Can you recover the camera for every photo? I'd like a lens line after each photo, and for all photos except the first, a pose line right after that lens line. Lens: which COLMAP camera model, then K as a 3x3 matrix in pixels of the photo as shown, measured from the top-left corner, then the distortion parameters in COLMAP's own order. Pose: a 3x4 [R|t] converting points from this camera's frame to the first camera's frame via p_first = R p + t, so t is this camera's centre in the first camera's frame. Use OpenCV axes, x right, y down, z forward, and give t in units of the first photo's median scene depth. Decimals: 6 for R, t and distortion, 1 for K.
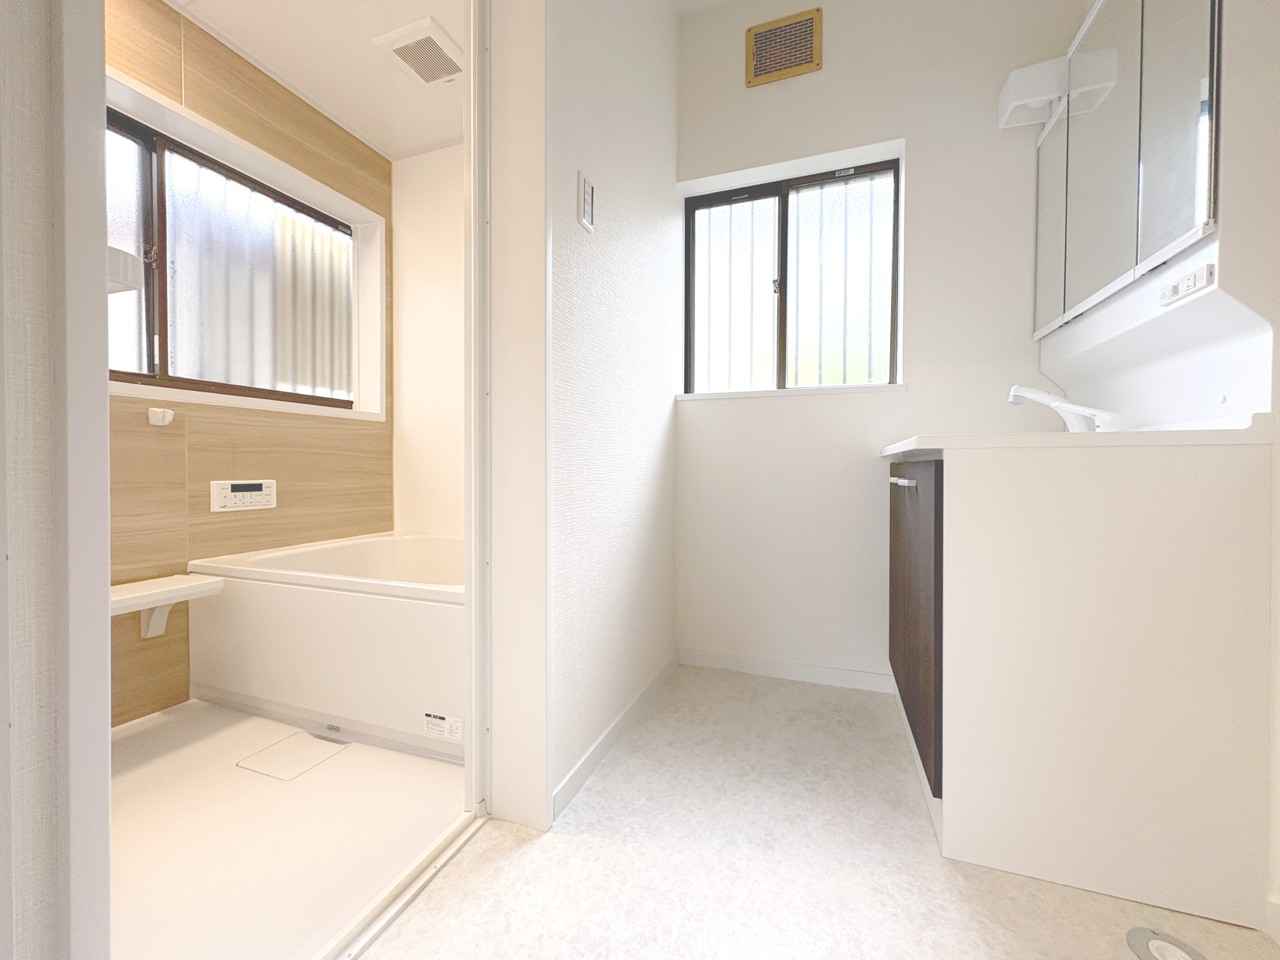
lens RADIAL K [[503.9, 0, 640.0], [0, 503.9, 480.1], [0, 0, 1]] dist [0.000036, -0.000453]
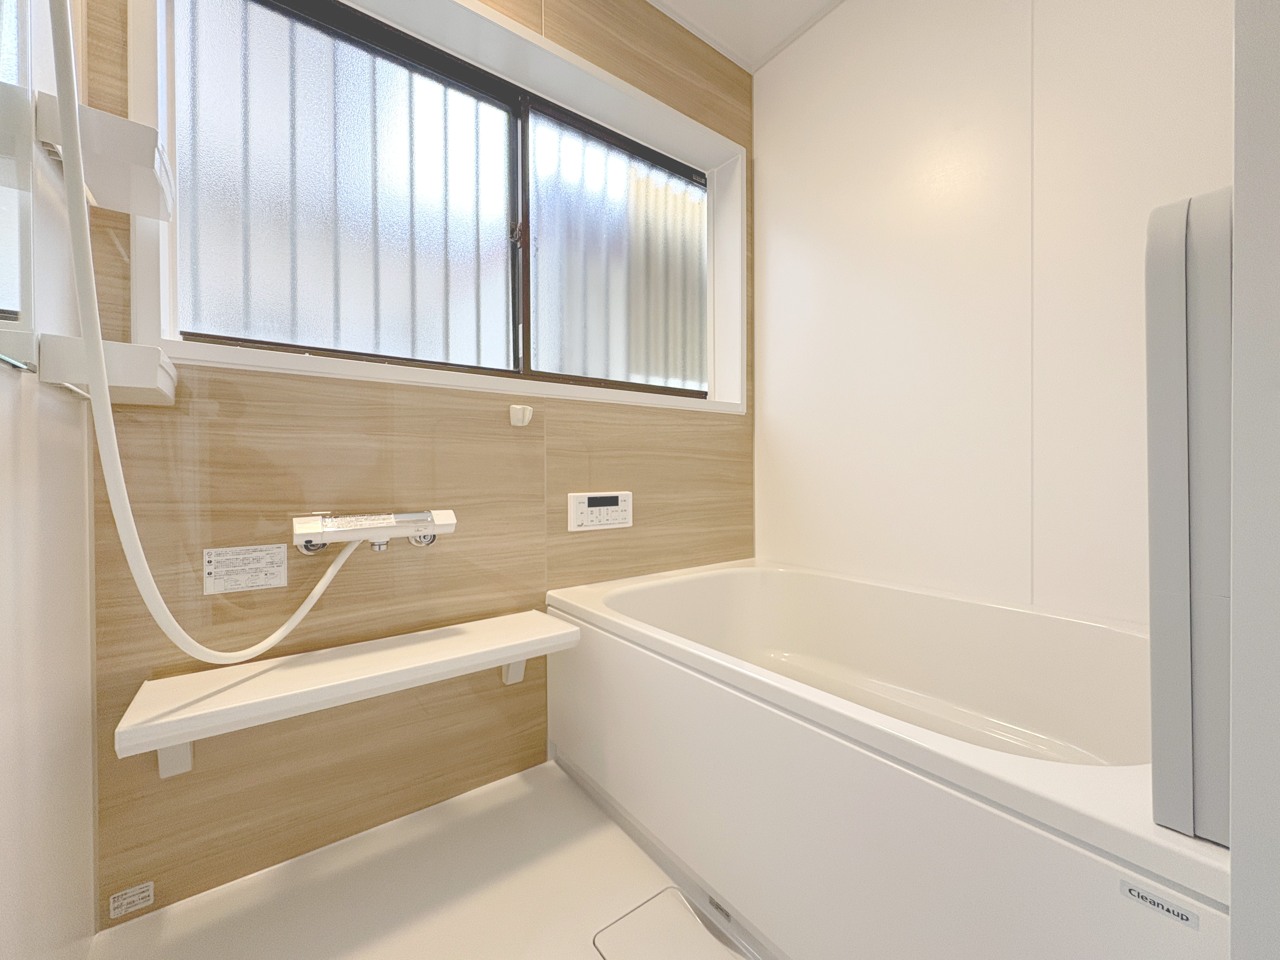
lens RADIAL K [[503.9, 0, 638.1], [0, 503.9, 479.4], [0, 0, 1]] dist [0.000036, -0.000453]
pose [[0.835044, -0.006990, -0.550139, -0.284830], [-0.001425, 0.999888, -0.014867, -0.007770], [0.550182, 0.013199, 0.834941, 0.351605]]
